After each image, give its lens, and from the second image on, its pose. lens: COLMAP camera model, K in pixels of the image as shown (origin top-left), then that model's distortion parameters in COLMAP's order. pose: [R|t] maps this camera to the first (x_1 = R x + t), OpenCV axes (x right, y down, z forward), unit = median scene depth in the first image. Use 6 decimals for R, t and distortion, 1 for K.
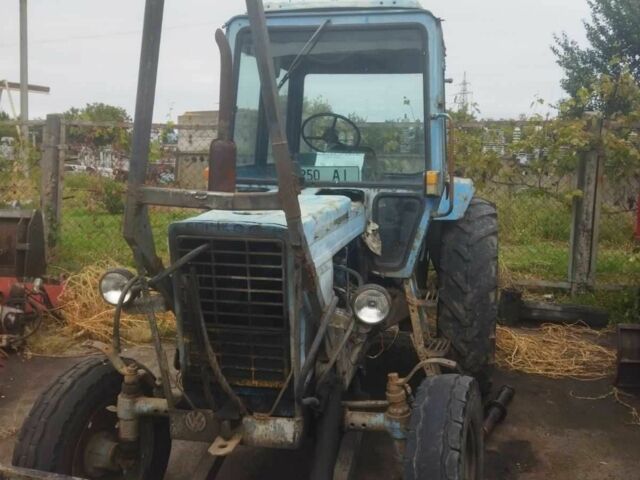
lens RADIAL K [[663.6, 0, 320.1], [0, 663.6, 242.6], [0, 0, 1]] dist [0.000621, 0.000000]
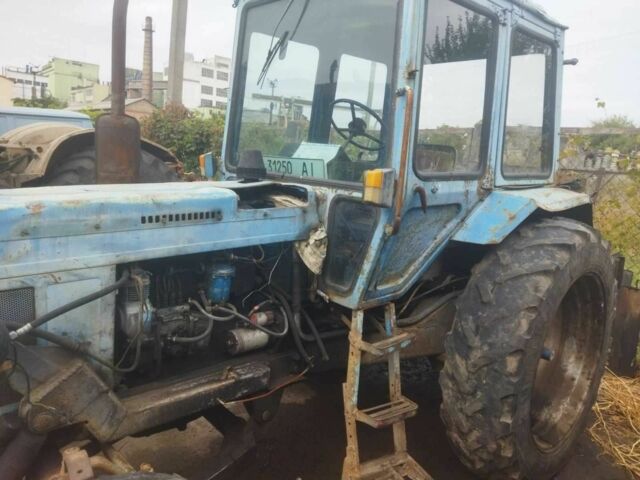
lens RADIAL K [[483.8, 0, 320.1], [0, 483.8, 233.3], [0, 0, 1]] dist [0.006255, 0.002689]
pose [[0.806061, 0.136590, -0.575856, 0.402785], [-0.132460, 0.989957, 0.049400, -0.054238], [0.576820, 0.036458, 0.816058, 0.516612]]
